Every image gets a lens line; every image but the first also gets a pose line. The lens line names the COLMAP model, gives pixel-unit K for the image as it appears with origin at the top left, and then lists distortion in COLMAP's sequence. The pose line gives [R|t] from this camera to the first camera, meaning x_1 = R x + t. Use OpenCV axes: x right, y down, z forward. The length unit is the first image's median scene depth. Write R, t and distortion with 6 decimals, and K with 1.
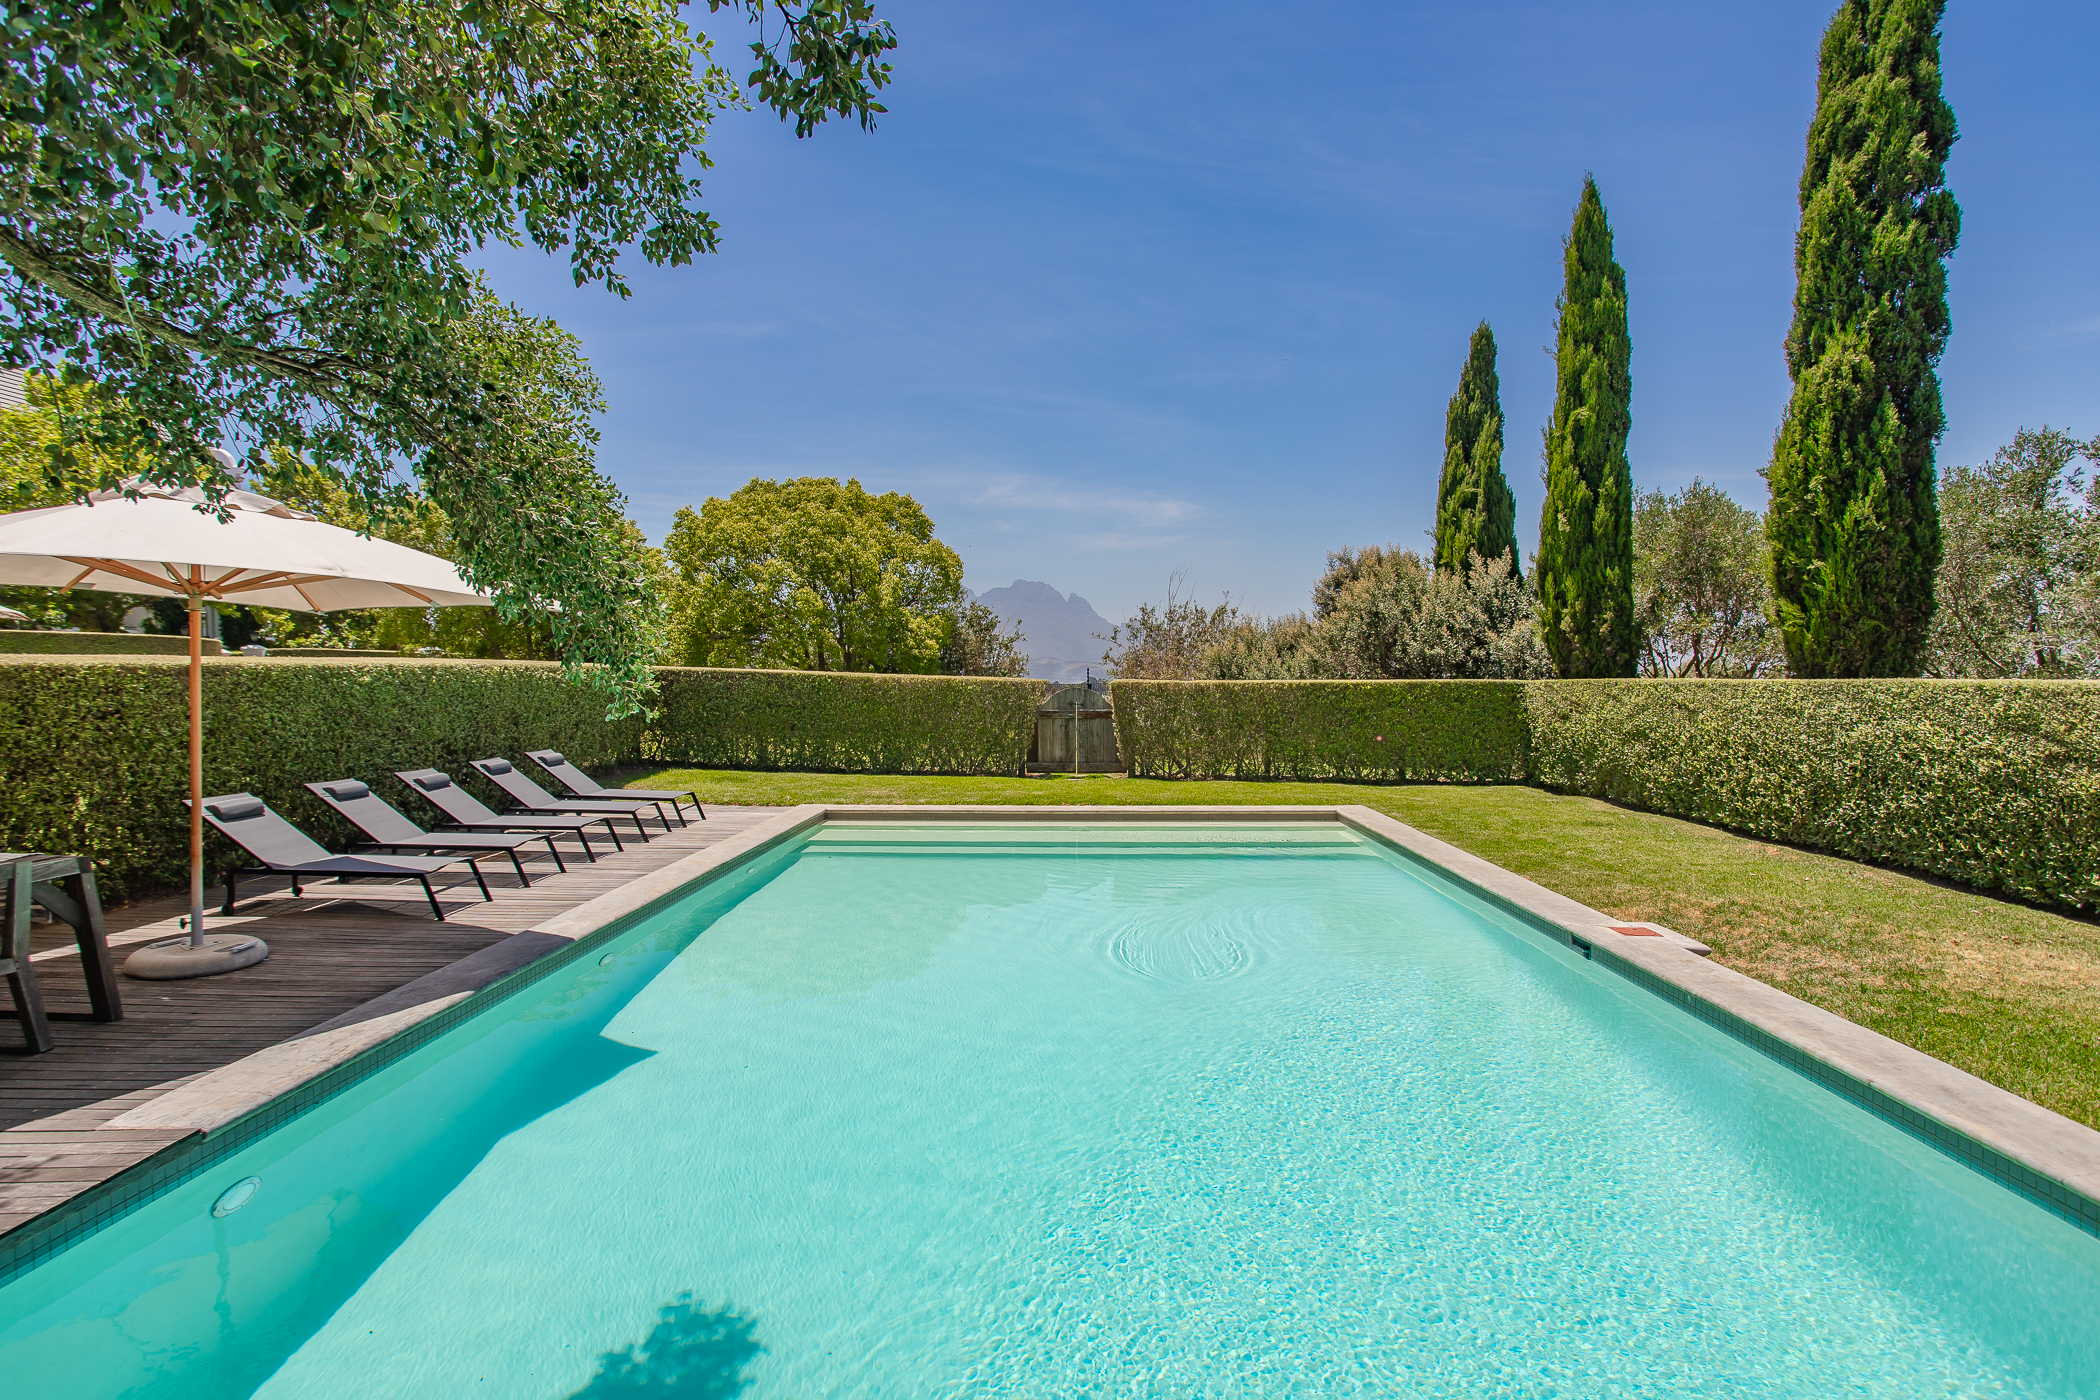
lens RADIAL K [[1081.2, 0, 1003.1], [0, 1081.2, 694.3], [0, 0, 1]] dist [-0.002684, 0.000235]
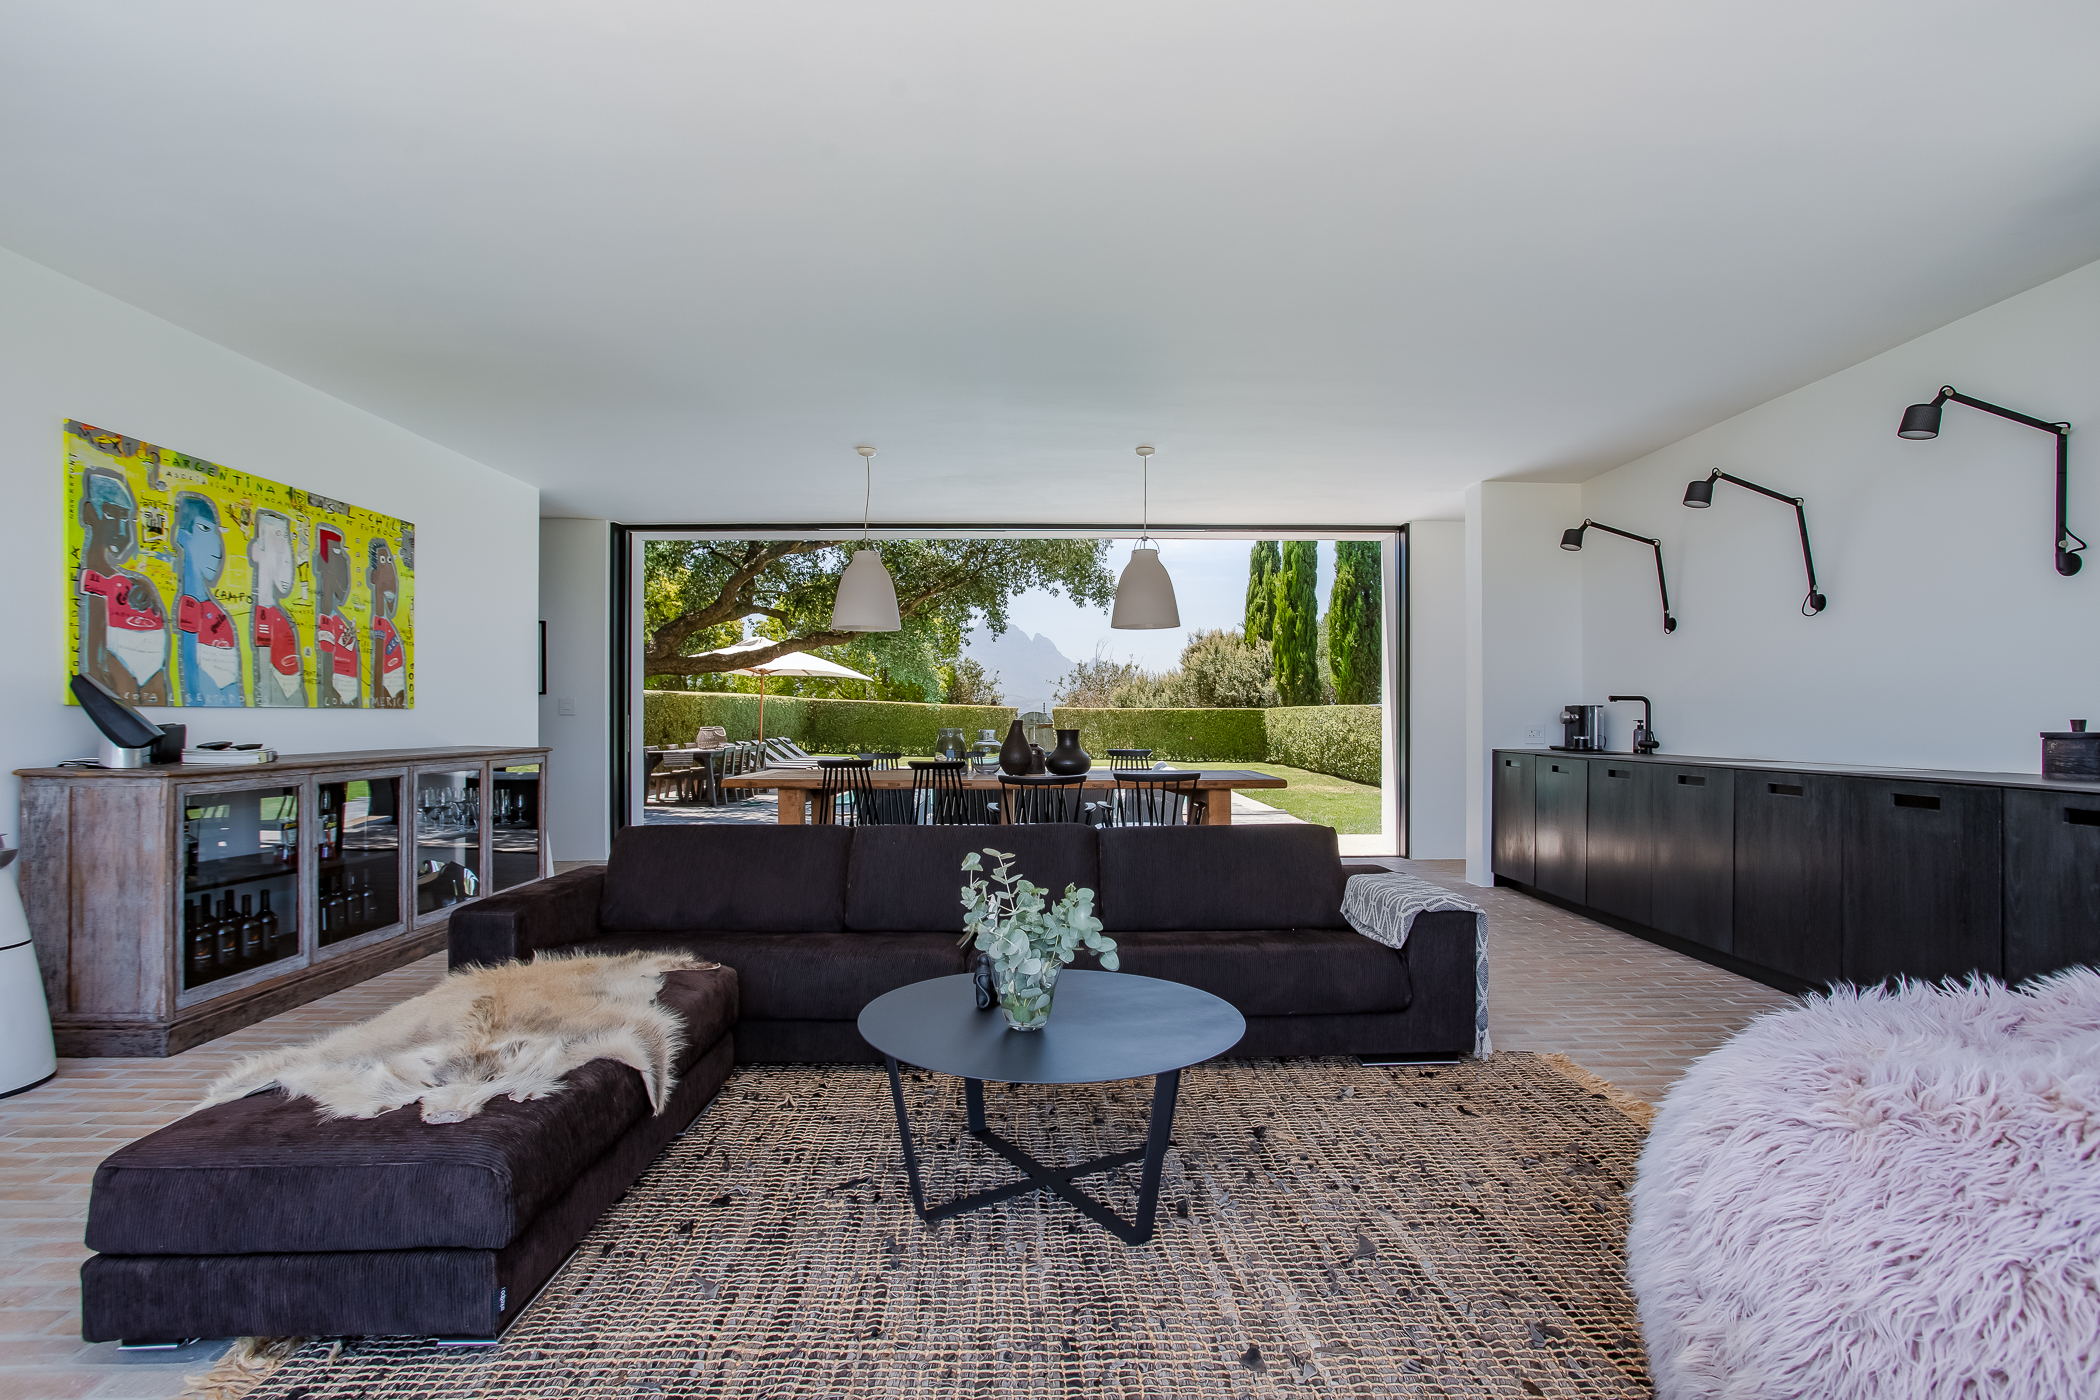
lens RADIAL K [[1003.5, 0, 1050.0], [0, 1003.5, 700.0], [0, 0, 1]] dist [-0.036406, 0.000101]
pose [[0.996902, 0.007821, 0.078270, -0.041470], [-0.005510, 0.999544, -0.029702, 0.025920], [-0.078466, 0.029179, 0.996490, -0.739803]]
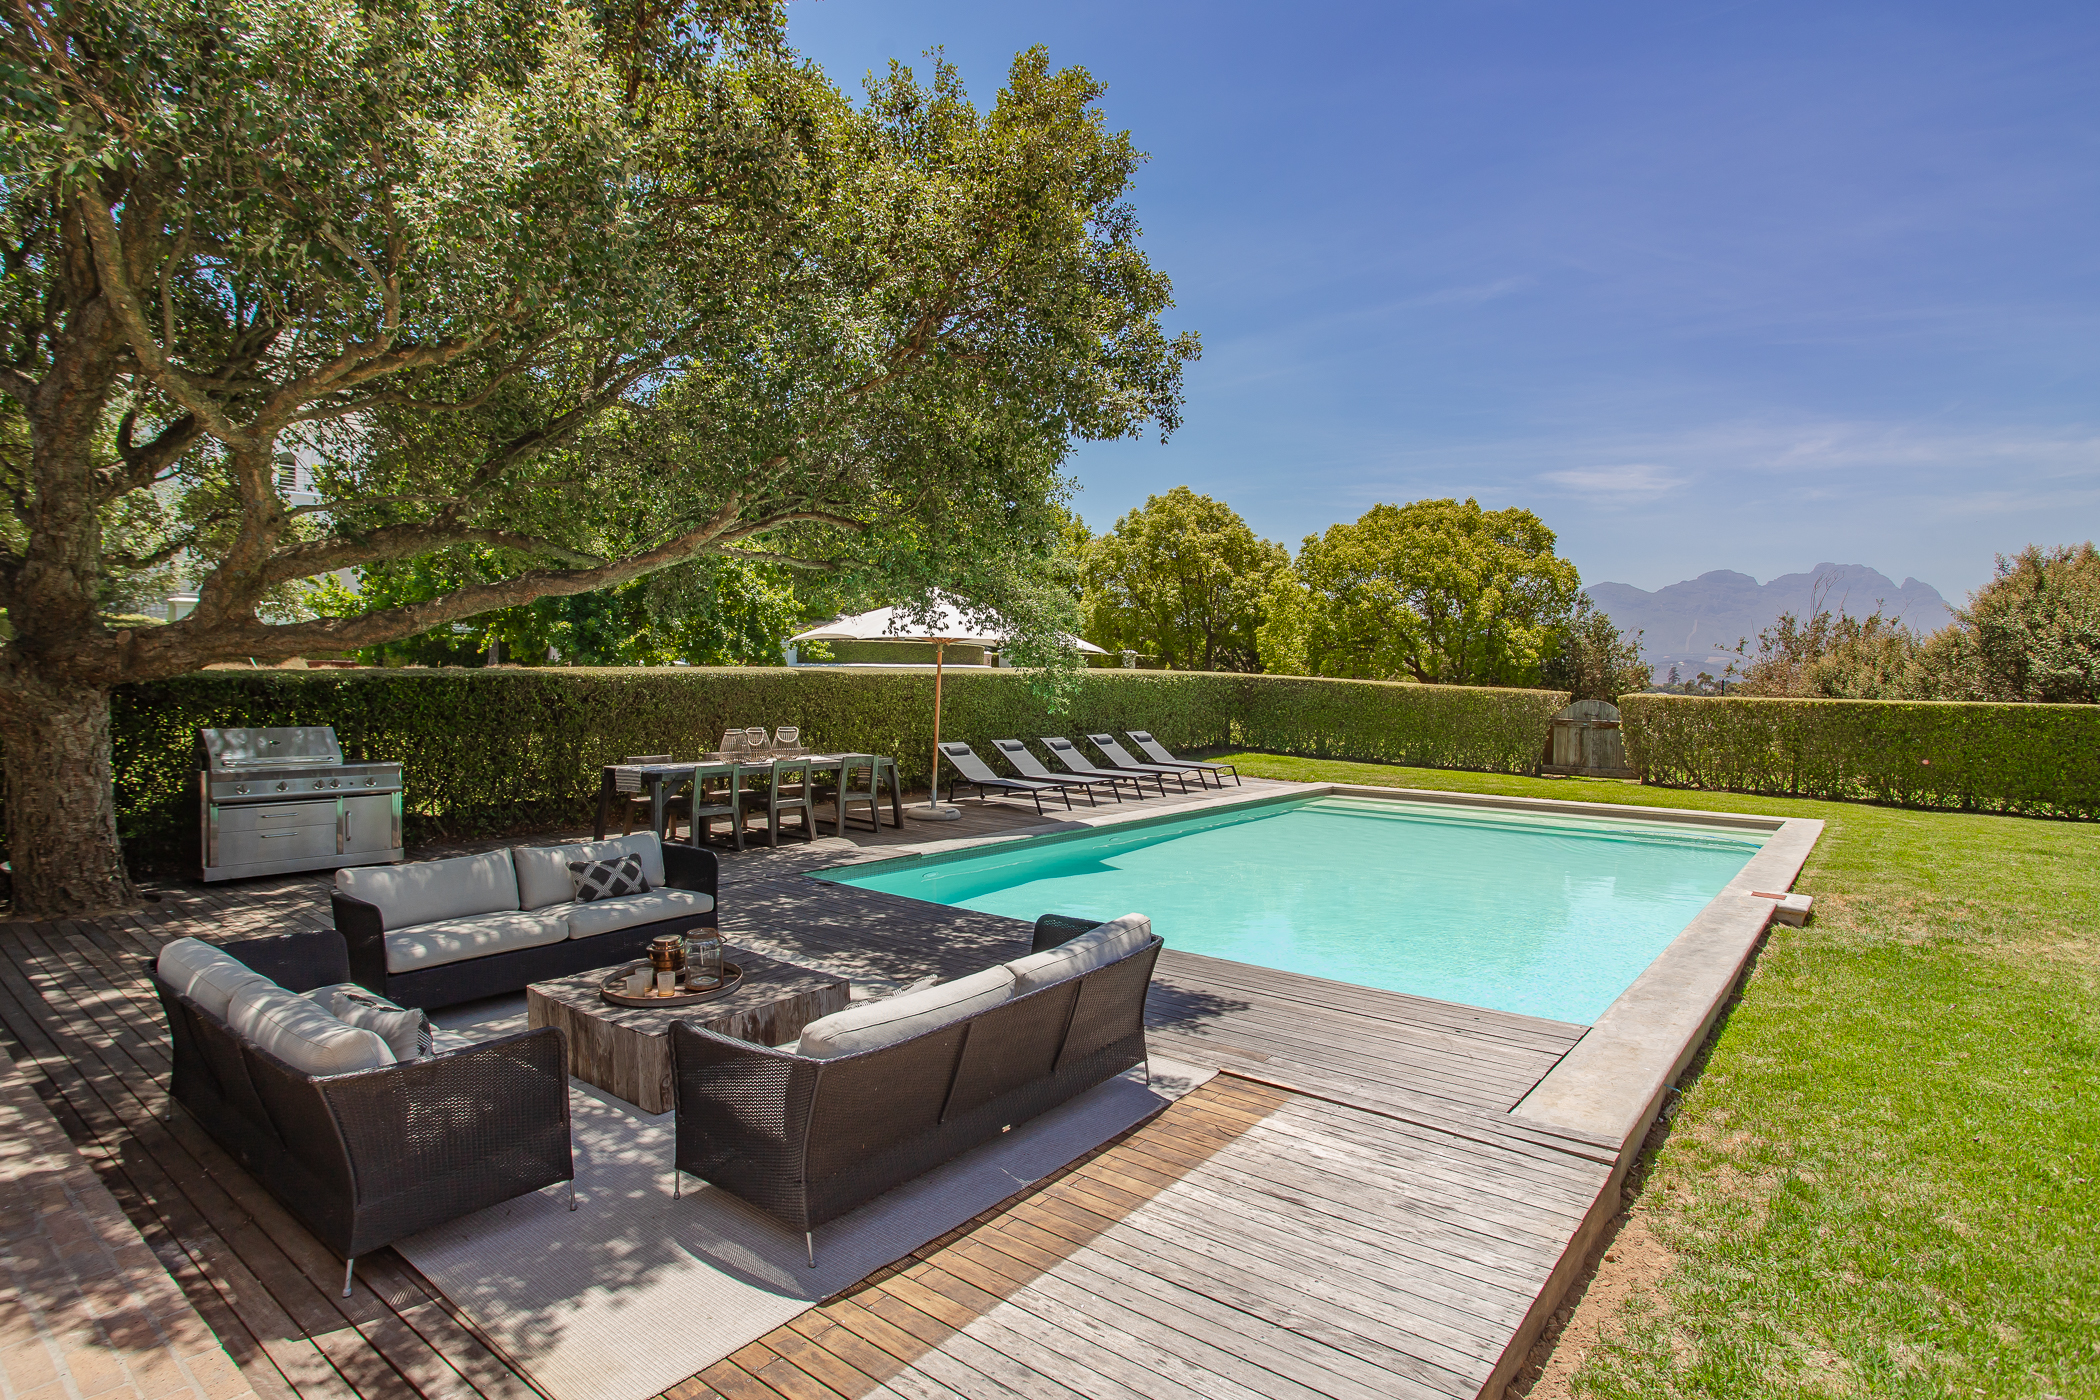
lens RADIAL K [[1070.1, 0, 1016.2], [0, 1070.1, 697.8], [0, 0, 1]] dist [-0.043463, 0.000277]
pose [[0.811550, 0.029636, -0.583531, 0.217186], [-0.027135, 0.999547, 0.013026, -0.006314], [0.583653, 0.005263, 0.811986, -0.217610]]
